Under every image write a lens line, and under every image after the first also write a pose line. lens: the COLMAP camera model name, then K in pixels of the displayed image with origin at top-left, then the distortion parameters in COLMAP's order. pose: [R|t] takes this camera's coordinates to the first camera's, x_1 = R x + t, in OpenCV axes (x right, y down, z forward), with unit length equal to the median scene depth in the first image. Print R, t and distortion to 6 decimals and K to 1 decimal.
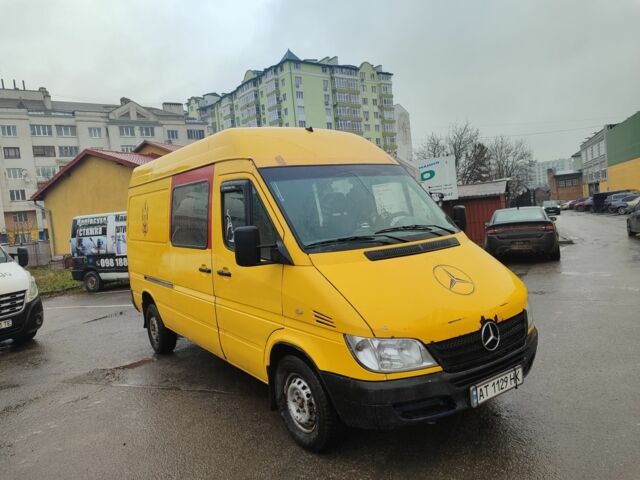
lens RADIAL K [[460.5, 0, 318.7], [0, 460.5, 239.3], [0, 0, 1]] dist [0.022390, -0.011534]
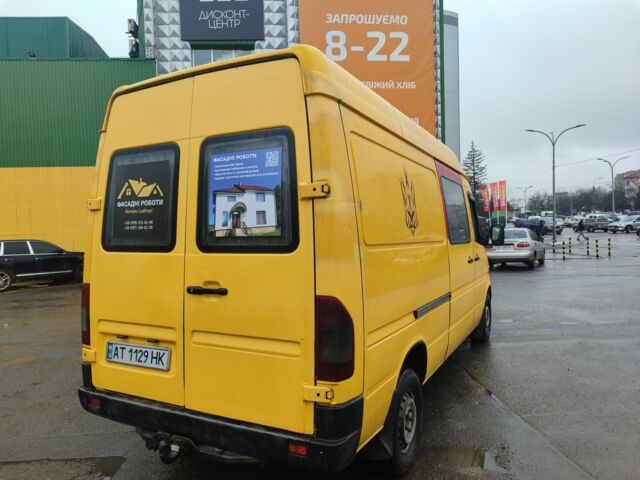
lens RADIAL K [[460.5, 0, 314.6], [0, 460.5, 242.1], [0, 0, 1]] dist [0.022390, -0.011534]
pose [[-0.440679, 0.073727, 0.894632, -1.585362], [0.120727, 0.992435, -0.022319, -0.002094], [-0.889509, 0.098170, -0.446246, 2.644266]]
